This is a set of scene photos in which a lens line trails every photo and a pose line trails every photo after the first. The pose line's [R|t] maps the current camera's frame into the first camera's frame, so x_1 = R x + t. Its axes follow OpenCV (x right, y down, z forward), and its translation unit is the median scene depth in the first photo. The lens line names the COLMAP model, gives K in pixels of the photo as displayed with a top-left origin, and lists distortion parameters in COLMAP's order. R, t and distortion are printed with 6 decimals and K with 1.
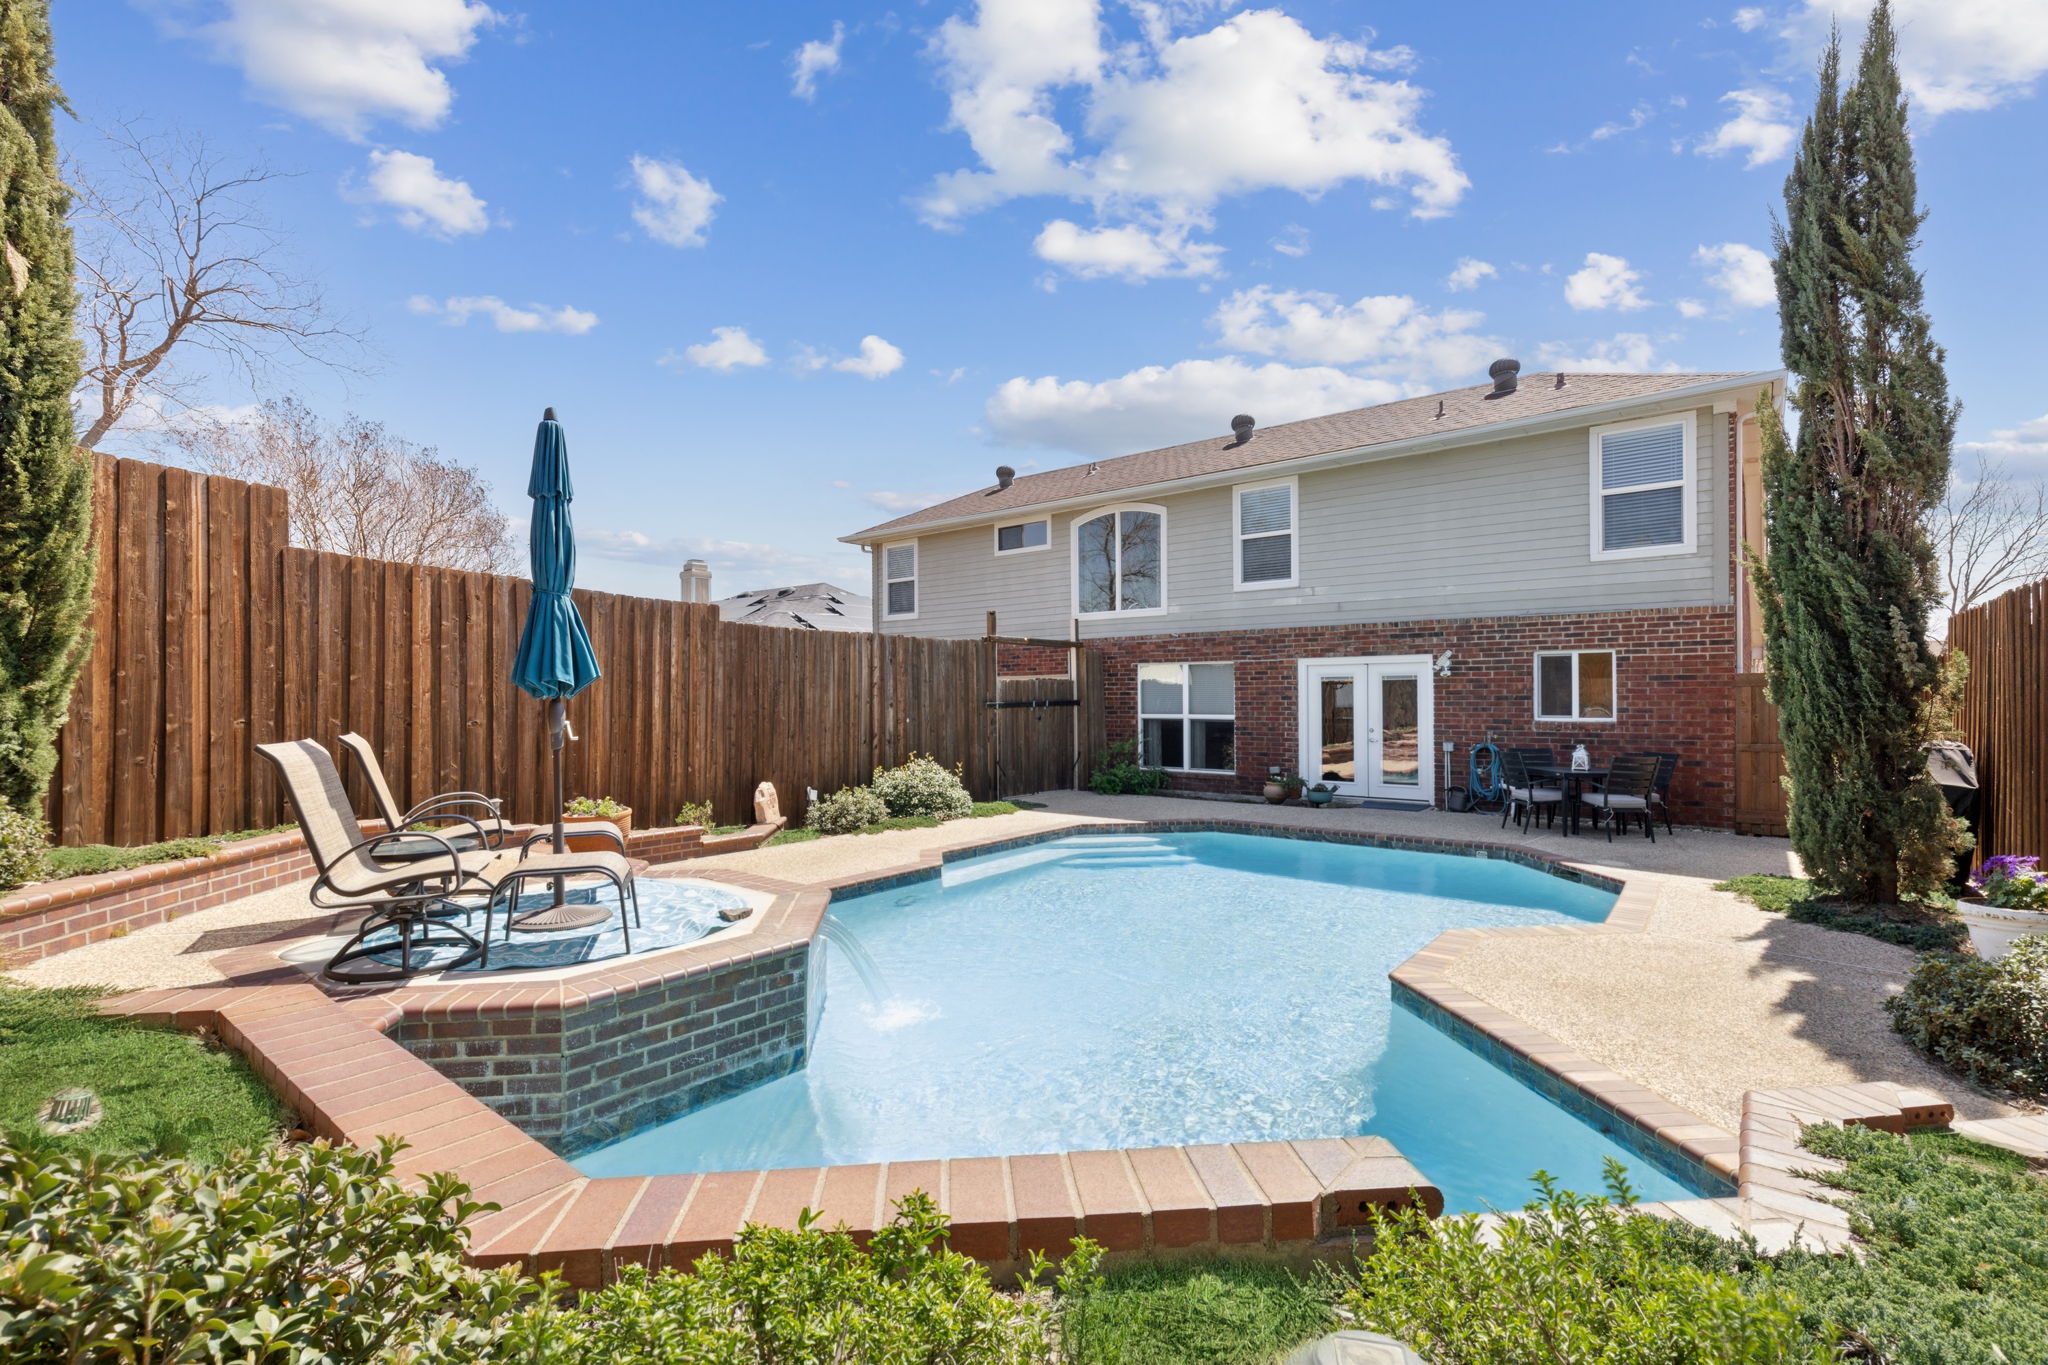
lens RADIAL K [[923.8, 0, 1024.0], [0, 923.8, 682.5], [0, 0, 1]] dist [0.001878, 0.000398]
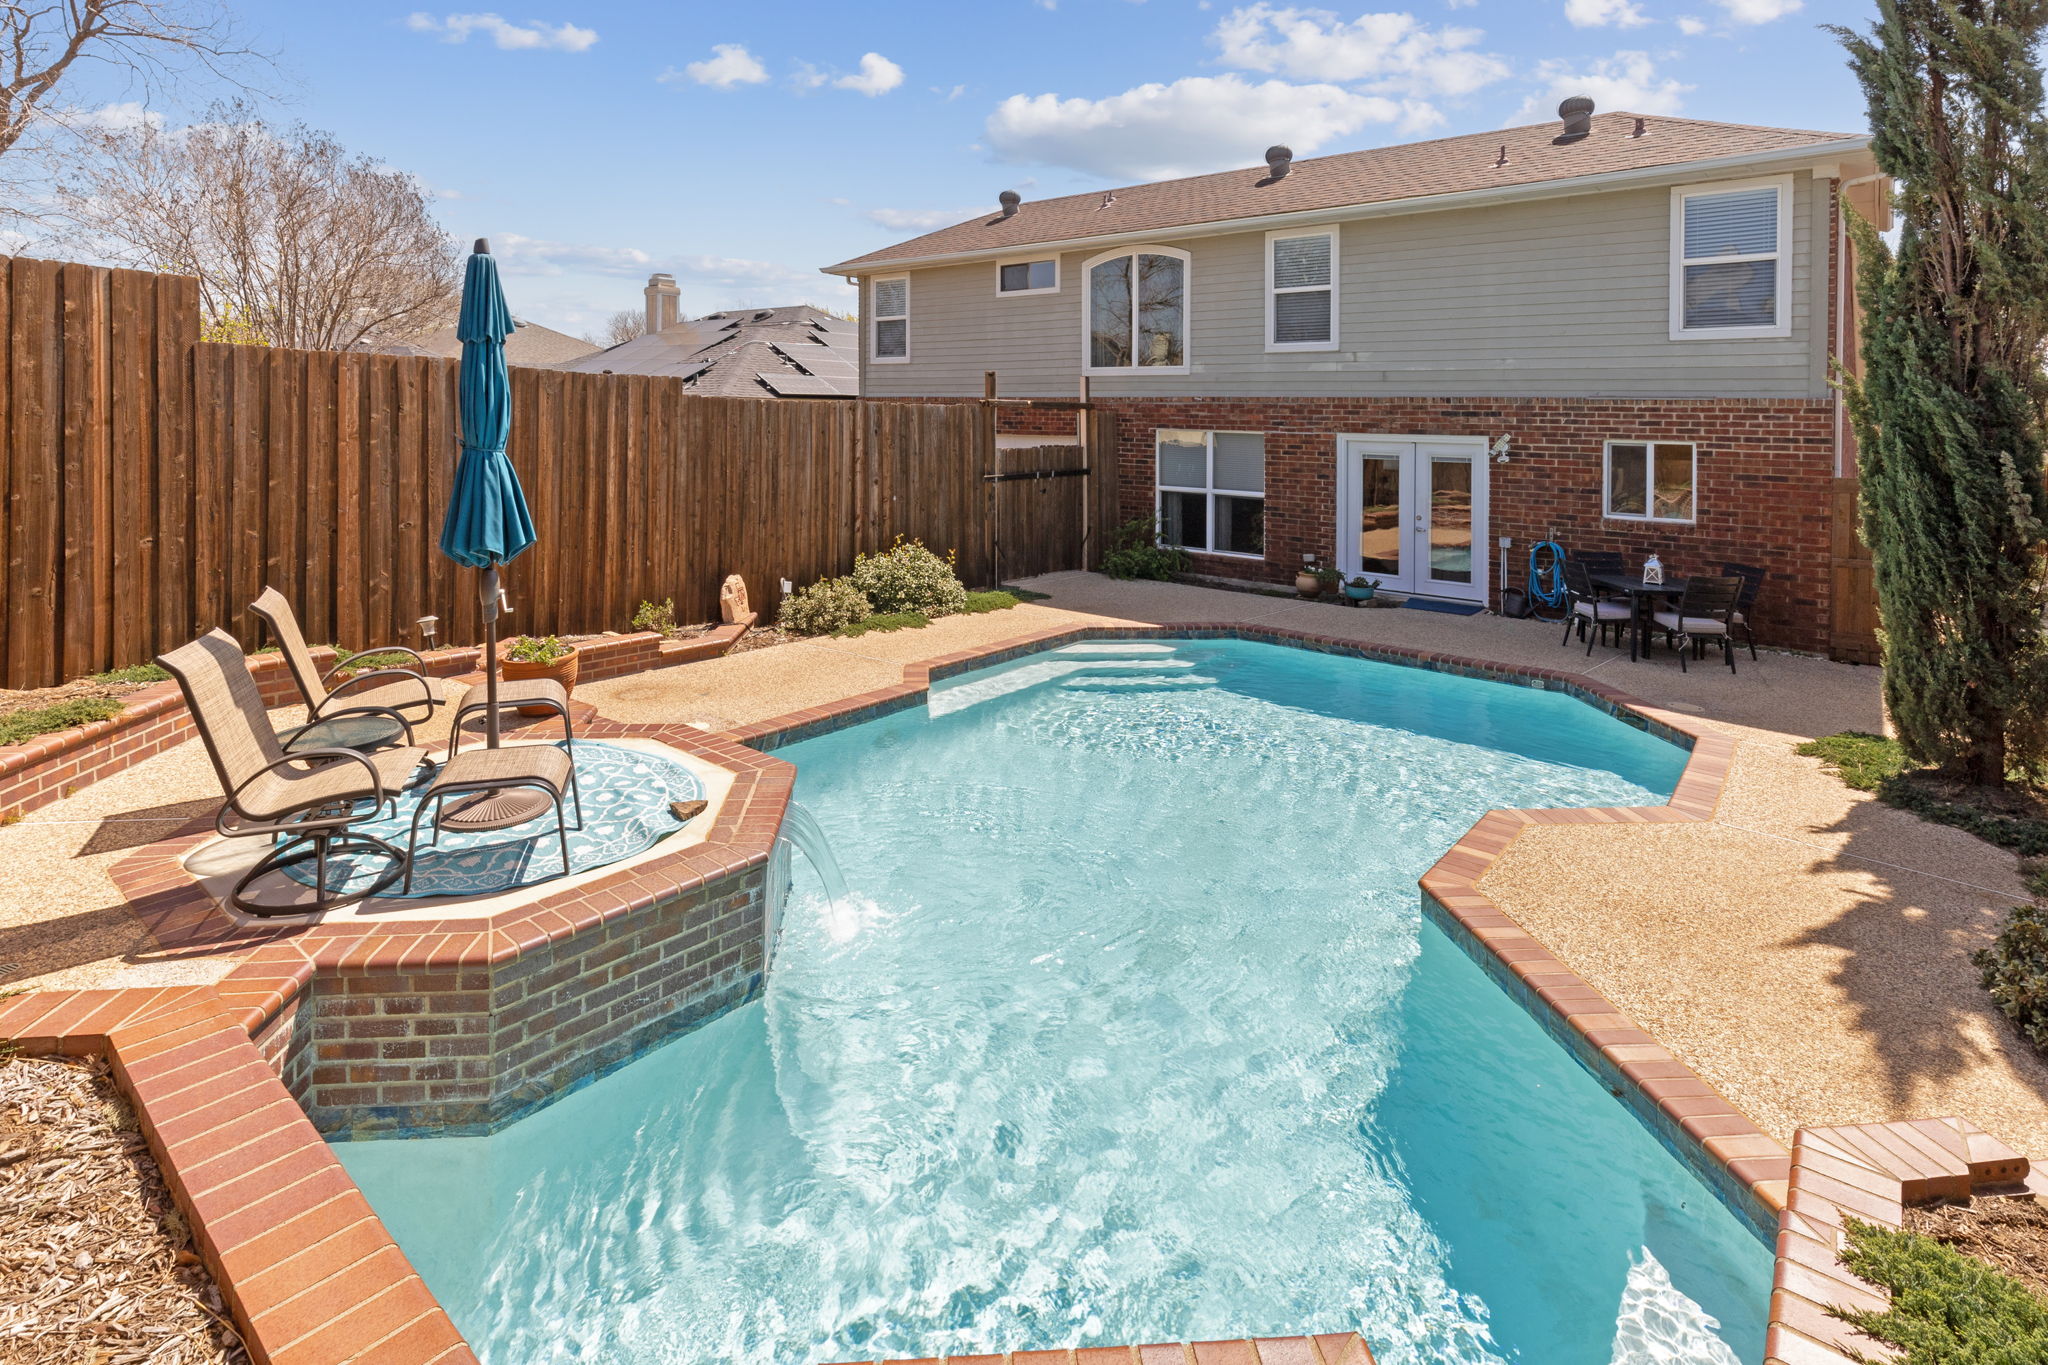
lens RADIAL K [[1023.6, 0, 979.1], [0, 1023.6, 683.6], [0, 0, 1]] dist [0.000159, 0.002787]
pose [[0.999879, 0.008198, -0.013188, -0.026586], [-0.008062, 0.999914, 0.010365, 0.183201], [0.013272, -0.010257, 0.999859, 0.014097]]
